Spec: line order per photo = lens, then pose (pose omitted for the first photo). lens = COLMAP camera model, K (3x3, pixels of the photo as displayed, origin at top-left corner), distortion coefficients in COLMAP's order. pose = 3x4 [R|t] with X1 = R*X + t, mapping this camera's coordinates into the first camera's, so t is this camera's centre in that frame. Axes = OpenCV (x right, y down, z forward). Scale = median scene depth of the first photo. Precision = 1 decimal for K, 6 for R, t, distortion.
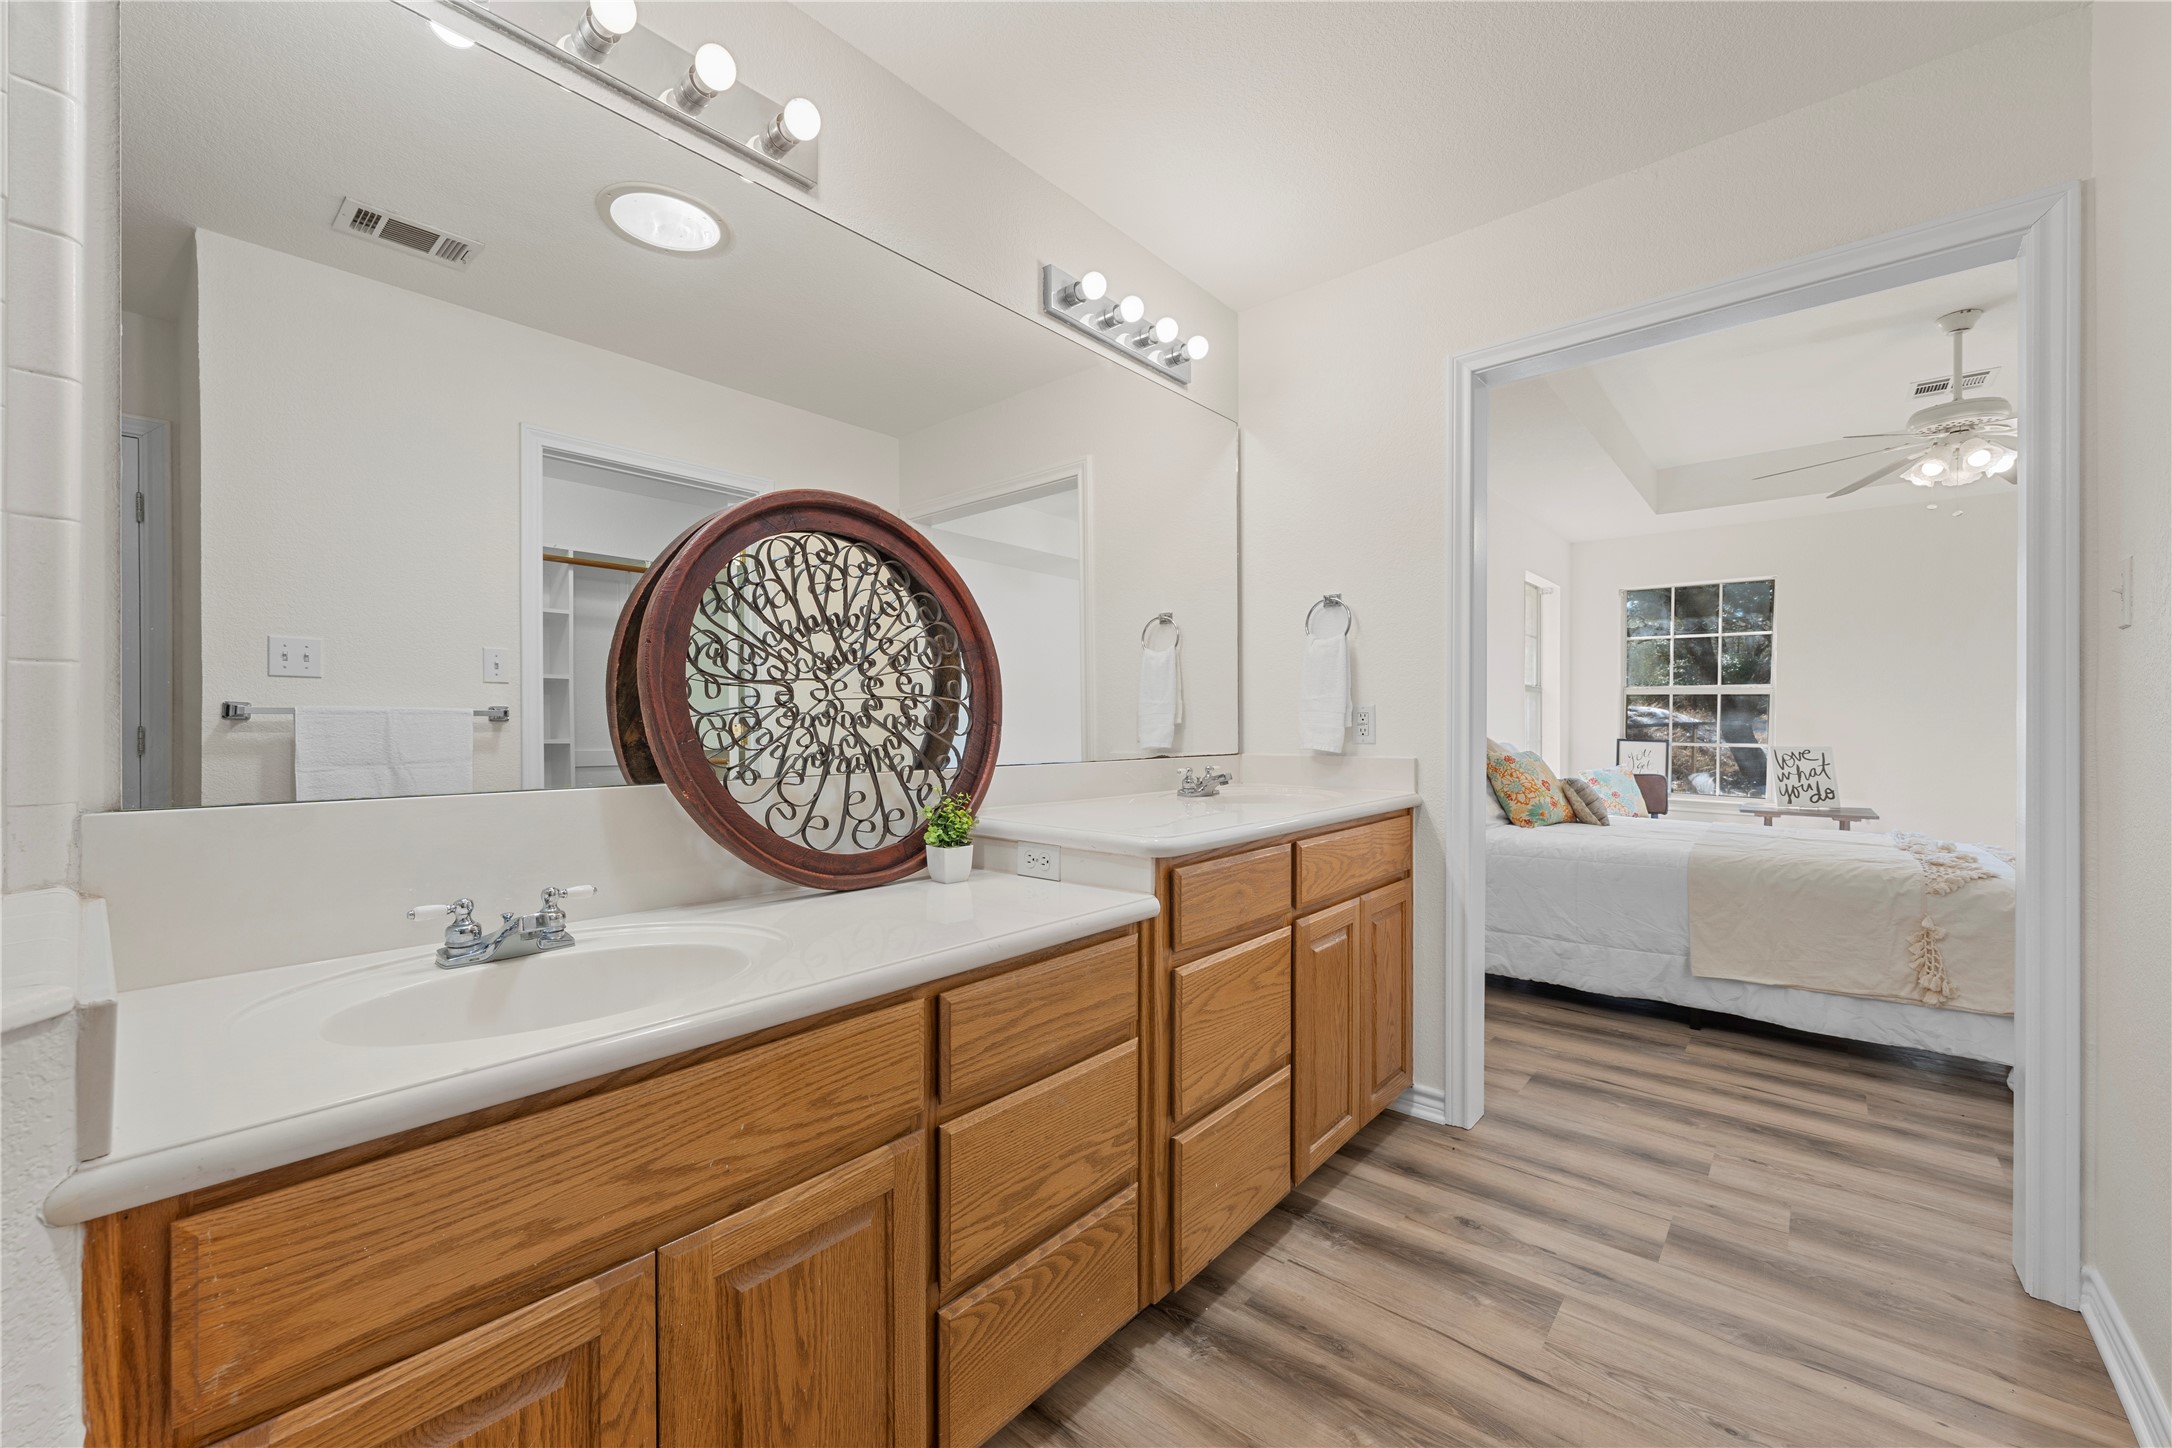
lens RADIAL K [[846.5, 0, 1093.7], [0, 846.5, 719.8], [0, 0, 1]] dist [0.002905, 0.000094]
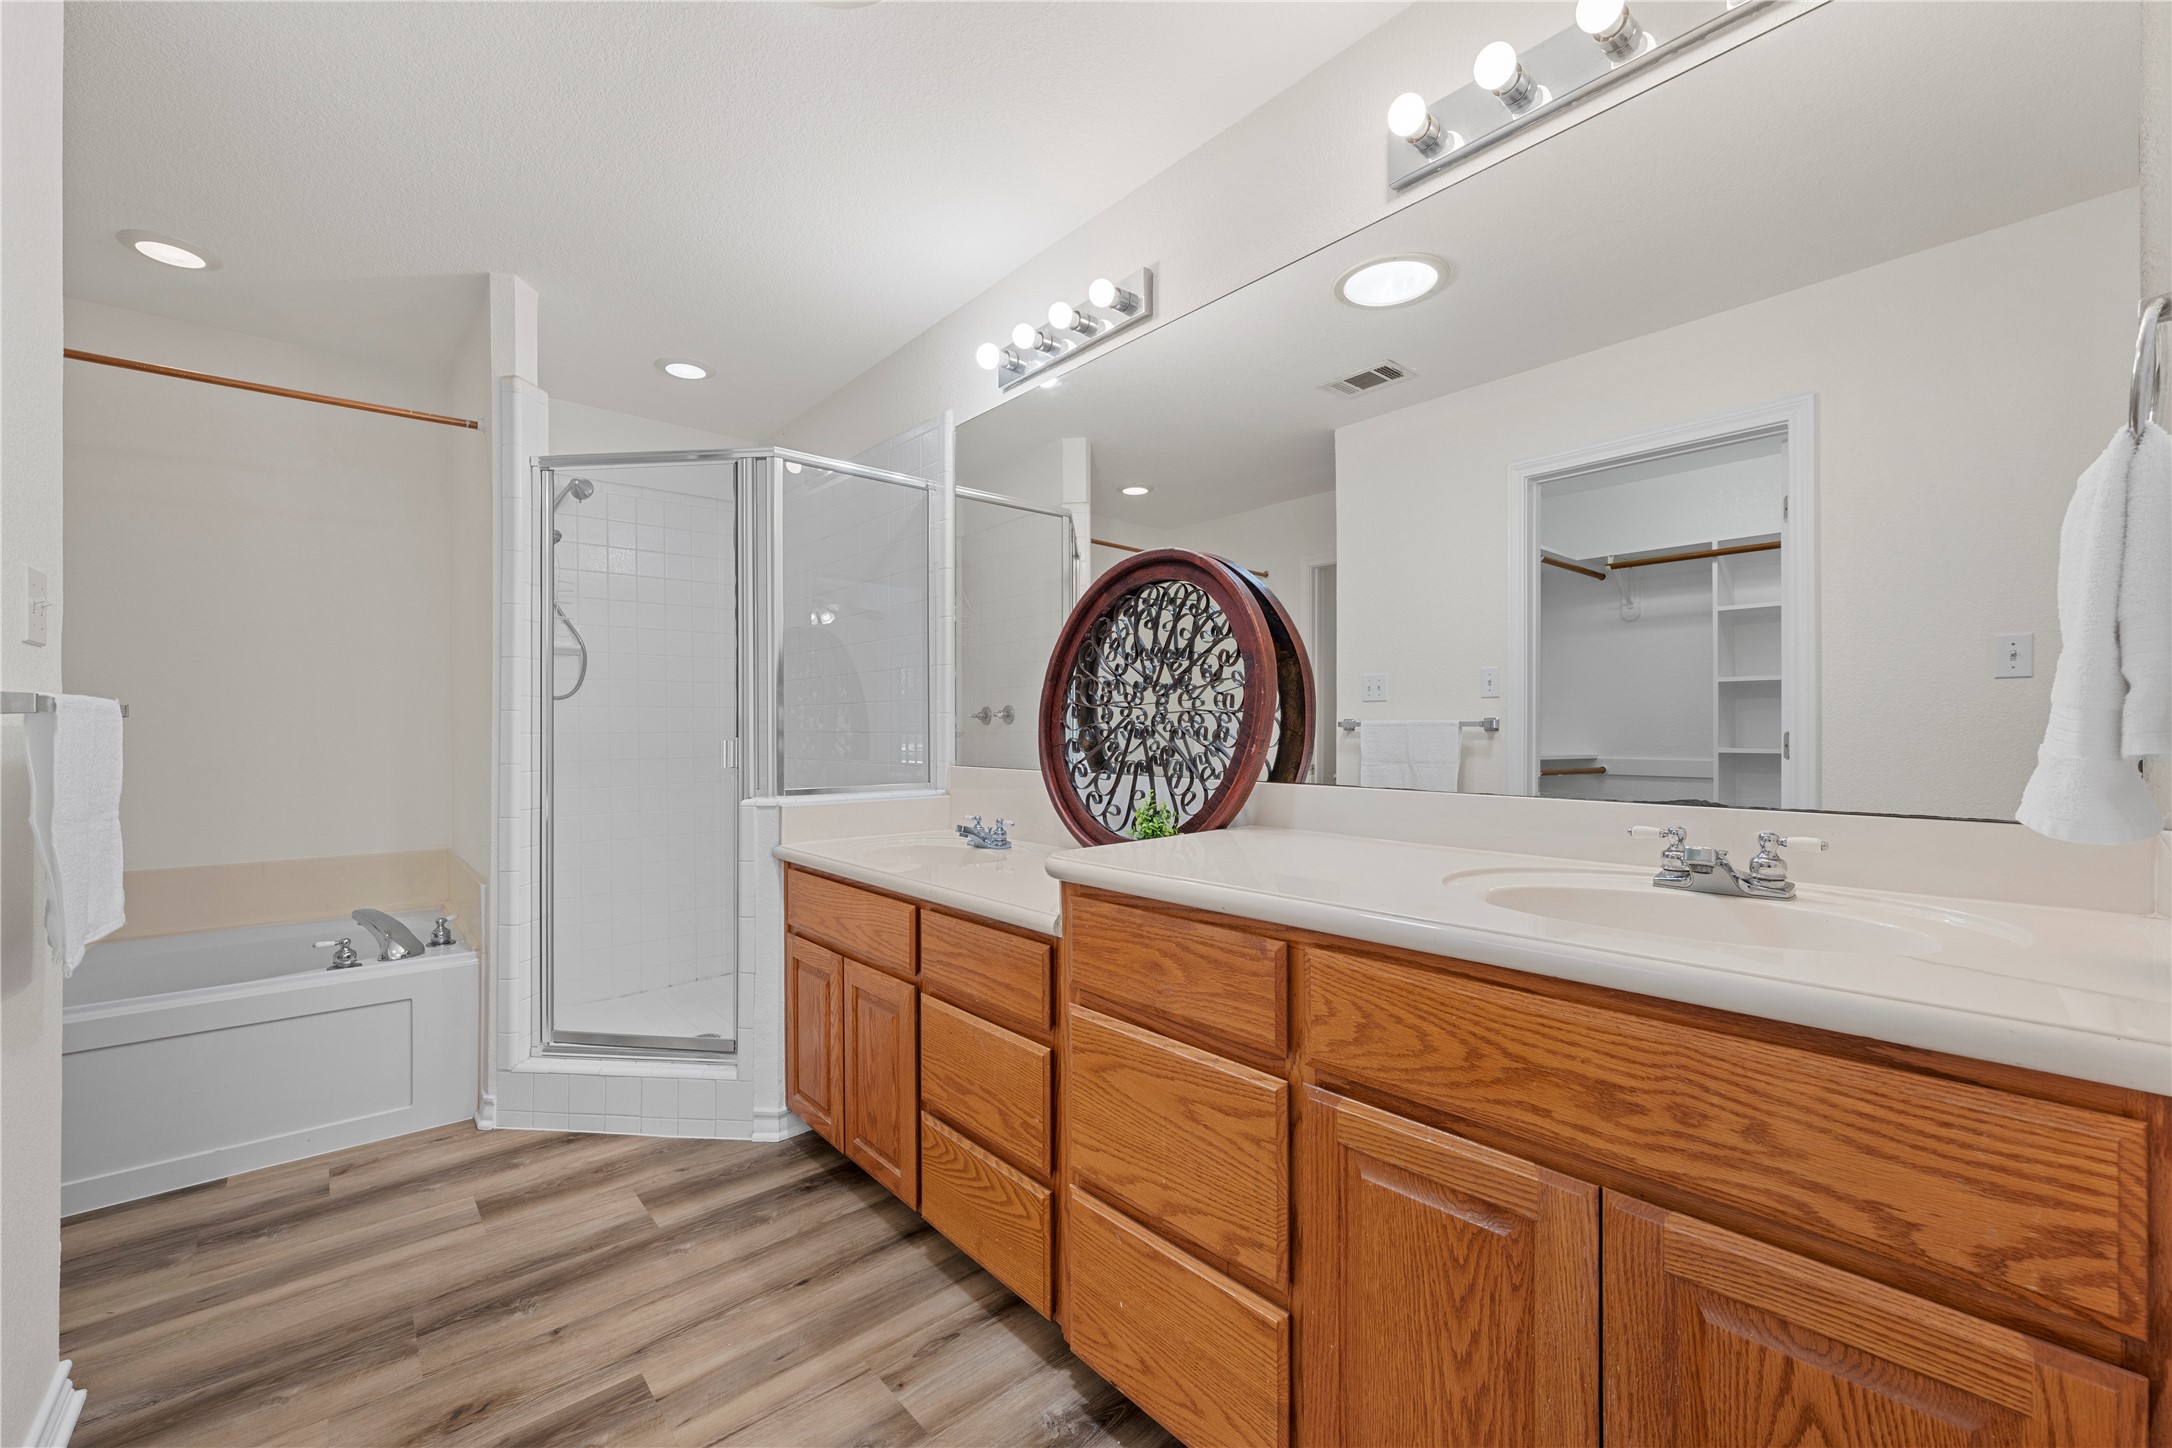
lens RADIAL K [[881.6, 0, 1094.8], [0, 881.6, 729.9], [0, 0, 1]] dist [-0.001060, -0.000114]
pose [[-0.134908, -0.000976, -0.990858, 1.000114], [0.006455, 0.999977, -0.001864, -0.001162], [0.990837, -0.006647, -0.134898, 1.107227]]
